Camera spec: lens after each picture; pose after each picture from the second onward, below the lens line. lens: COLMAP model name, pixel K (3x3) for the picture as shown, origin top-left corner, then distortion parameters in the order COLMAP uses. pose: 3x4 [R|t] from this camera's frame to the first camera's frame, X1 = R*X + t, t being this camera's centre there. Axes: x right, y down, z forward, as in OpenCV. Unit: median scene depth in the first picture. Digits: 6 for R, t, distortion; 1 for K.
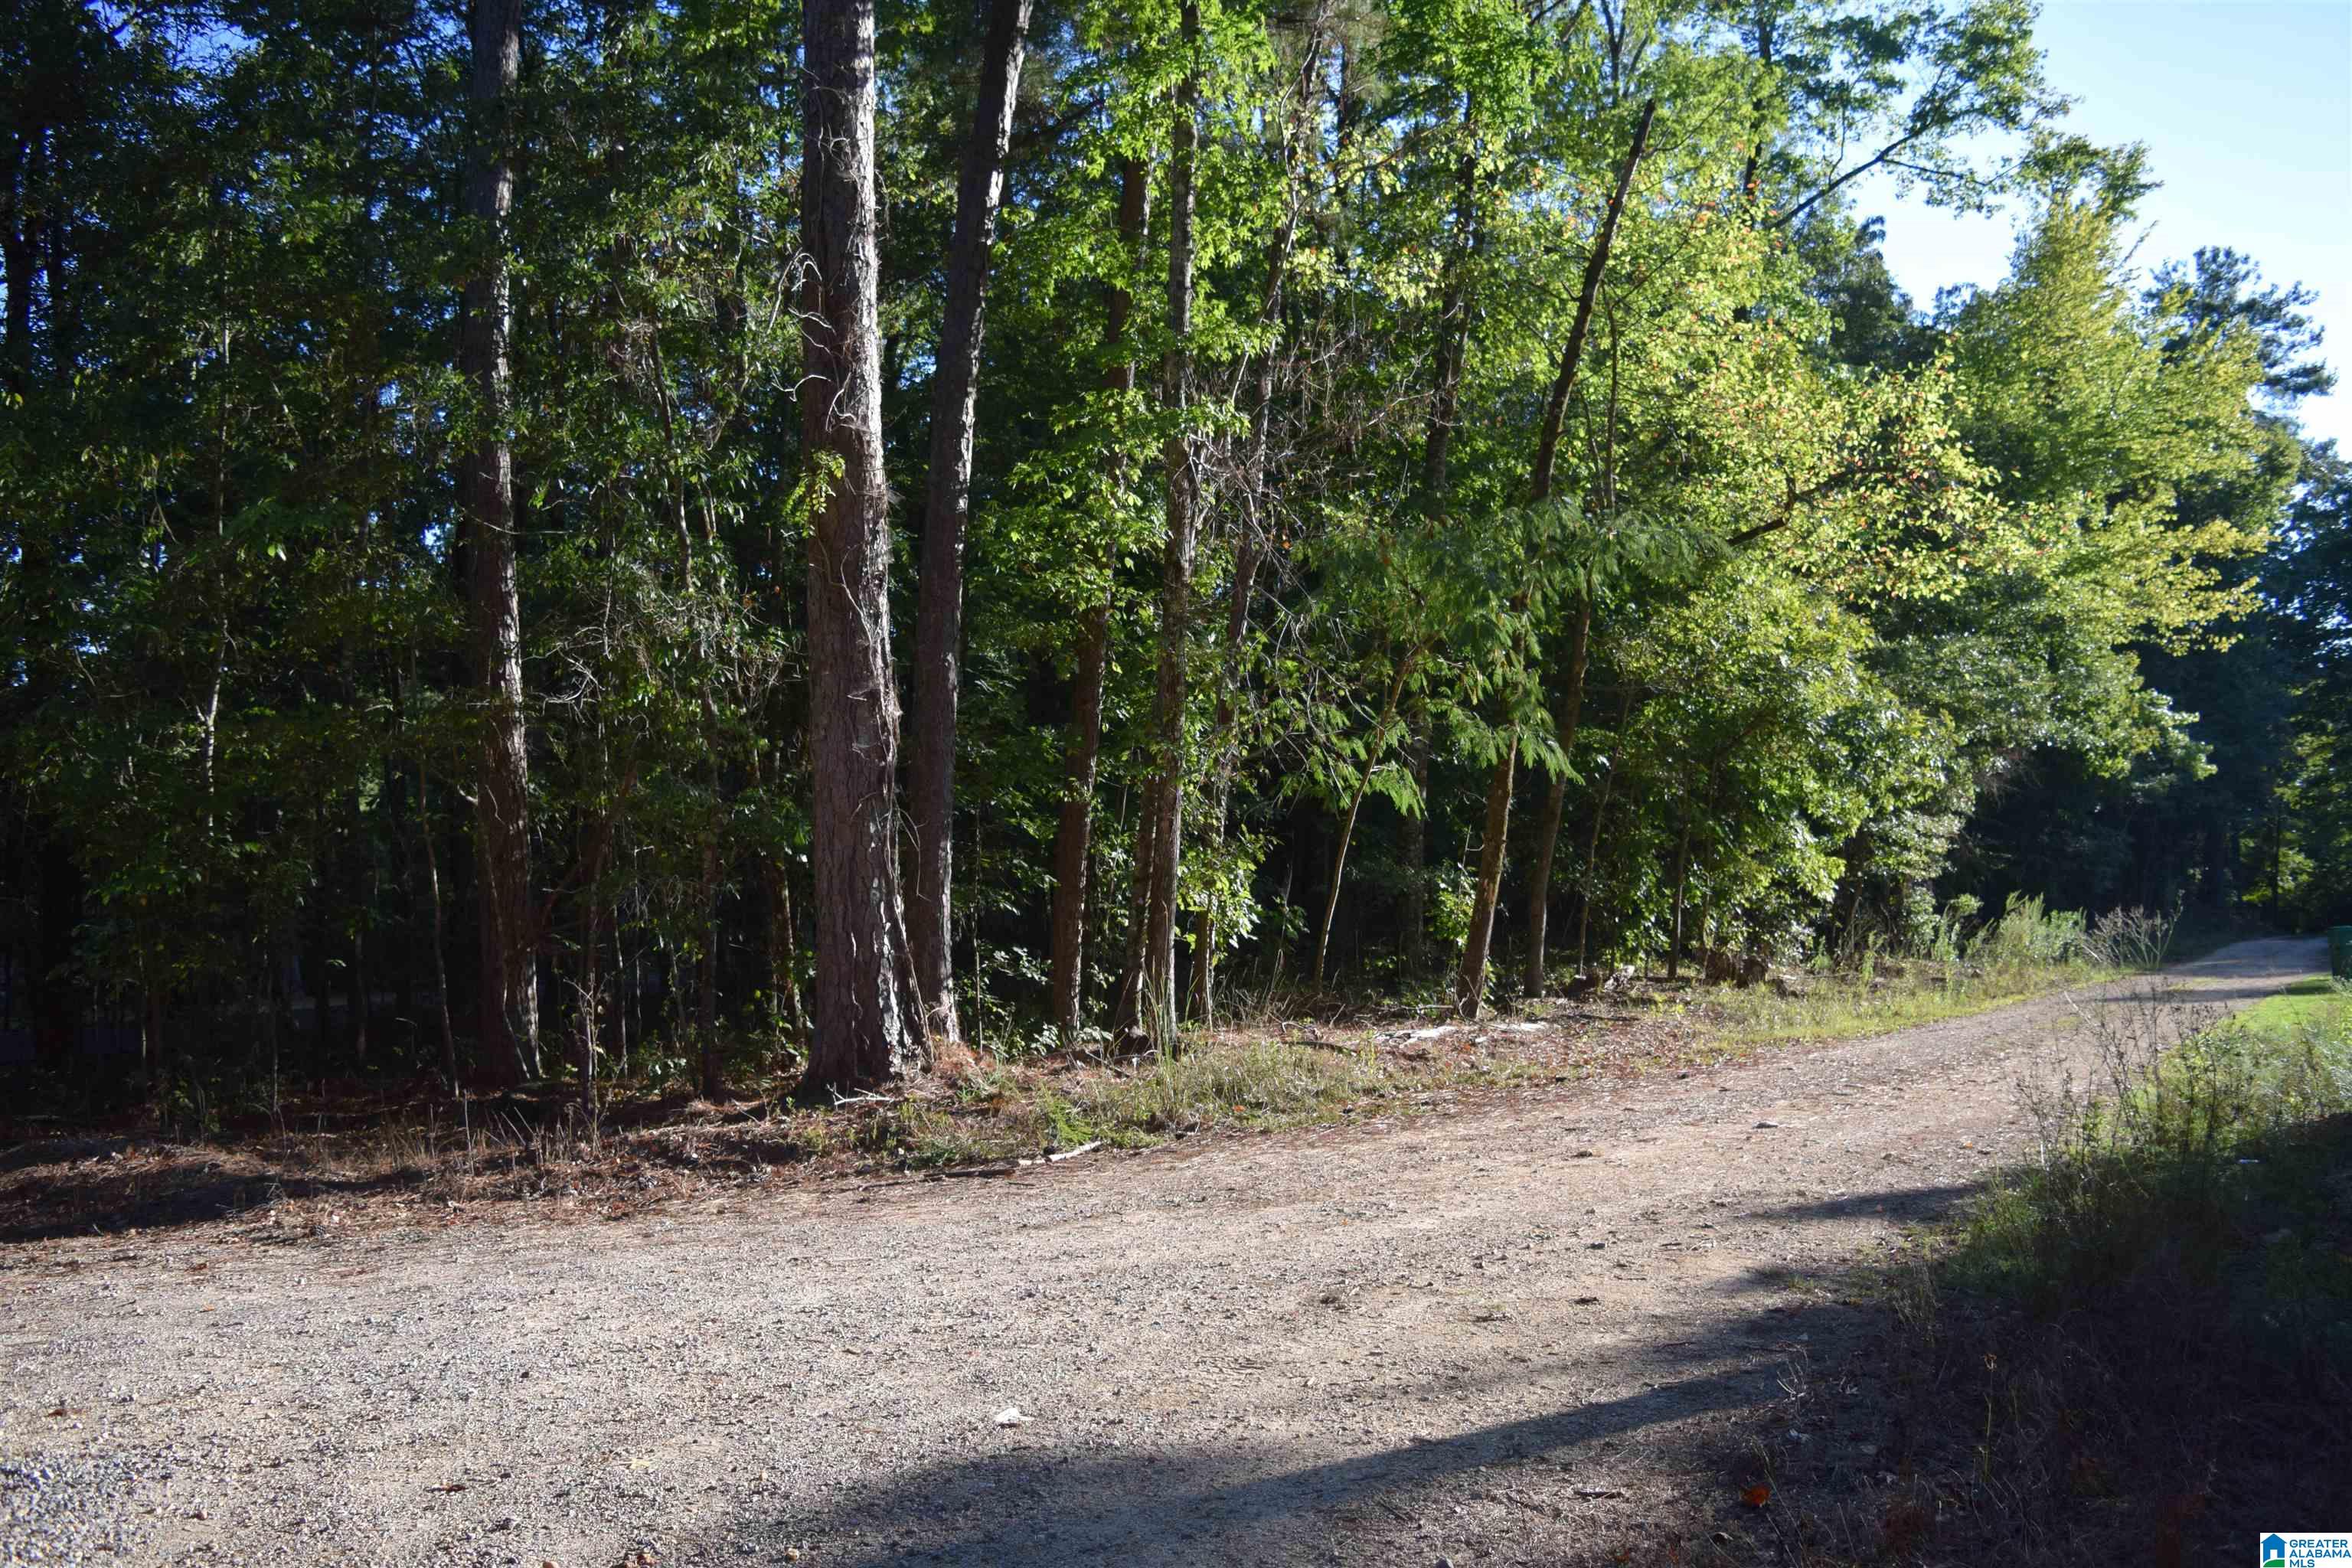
lens RADIAL K [[1812.1, 0, 1158.4], [0, 1812.1, 782.0], [0, 0, 1]] dist [-0.085361, 0.017824]
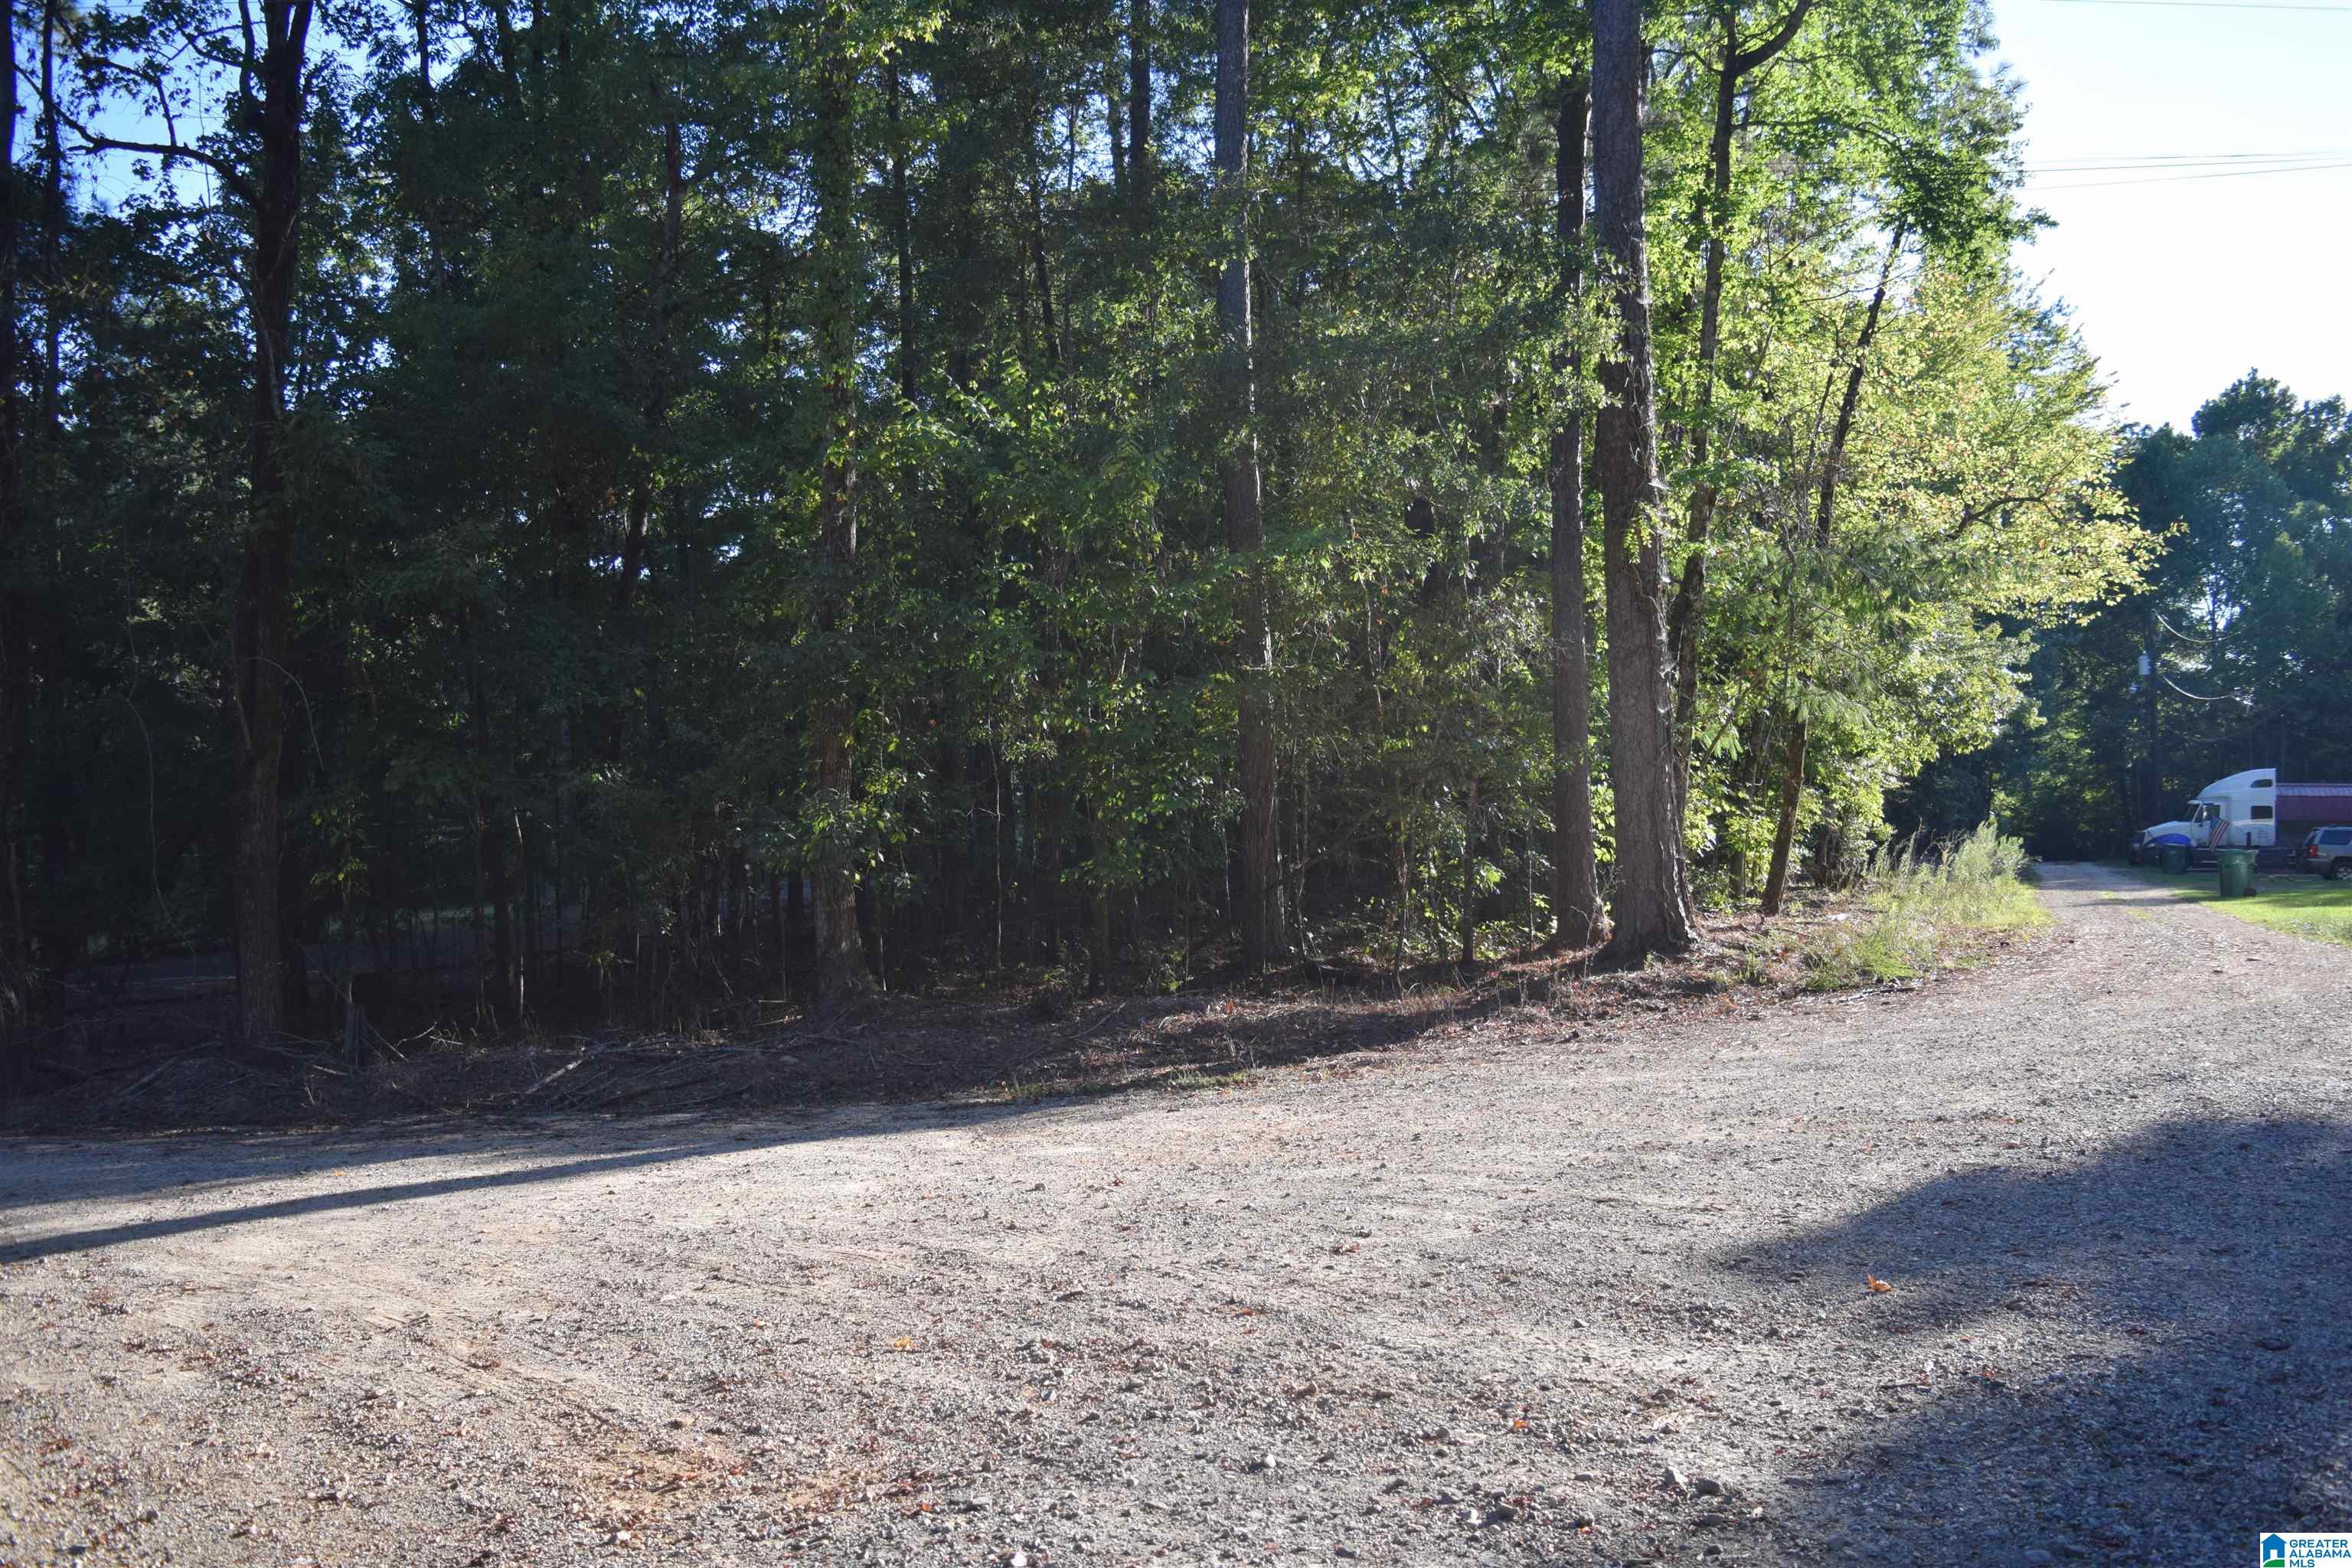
lens RADIAL K [[1812.1, 0, 1177.4], [0, 1812.1, 786.9], [0, 0, 1]] dist [-0.085361, 0.017824]
pose [[0.983541, 0.005357, 0.180608, -0.129143], [-0.012700, 0.999138, 0.039527, -0.001828], [-0.180241, -0.041171, 0.982761, -0.054491]]
